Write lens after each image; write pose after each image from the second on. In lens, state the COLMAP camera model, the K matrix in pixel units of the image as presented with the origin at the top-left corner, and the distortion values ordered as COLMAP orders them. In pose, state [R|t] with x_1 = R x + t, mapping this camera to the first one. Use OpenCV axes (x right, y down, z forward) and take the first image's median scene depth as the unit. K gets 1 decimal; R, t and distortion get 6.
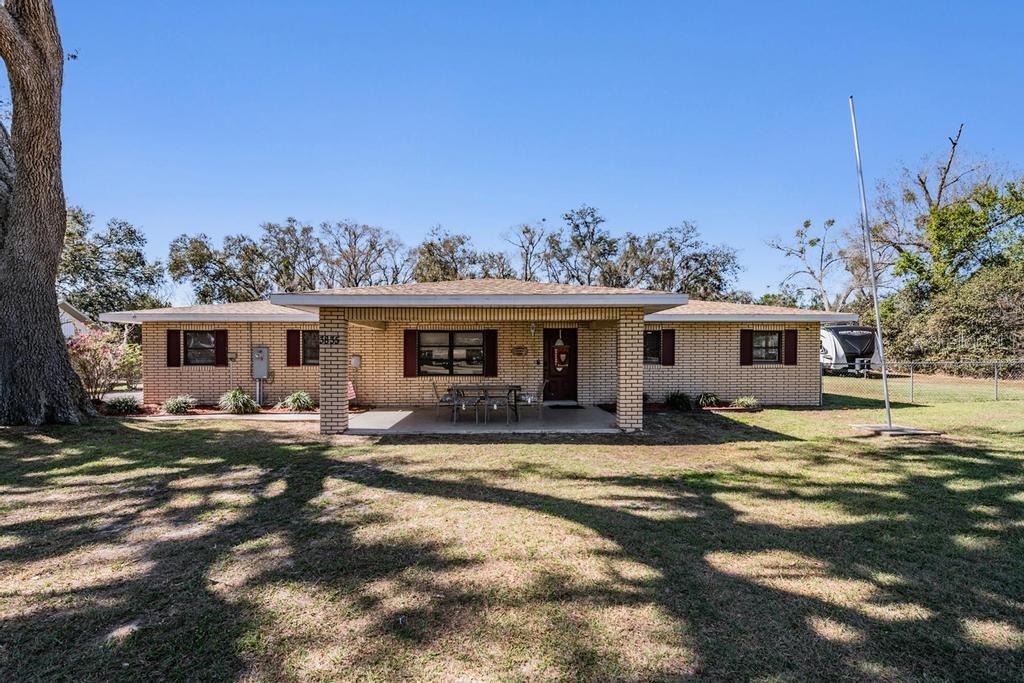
lens RADIAL K [[408.1, 0, 518.8], [0, 408.1, 357.6], [0, 0, 1]] dist [-0.015118, -0.000430]
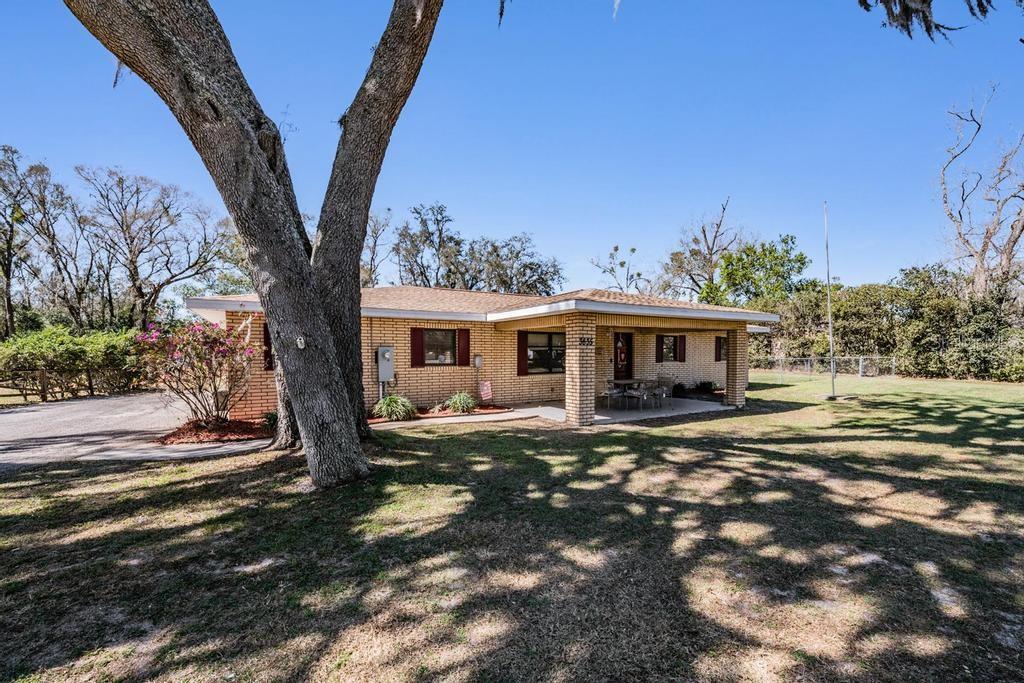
lens RADIAL K [[408.1, 0, 536.5], [0, 408.1, 366.8], [0, 0, 1]] dist [-0.015118, -0.000430]
pose [[0.878011, -0.013950, 0.478438, -0.646987], [0.001351, 0.999643, 0.026669, -0.002499], [-0.478639, -0.022770, 0.877716, 0.042870]]
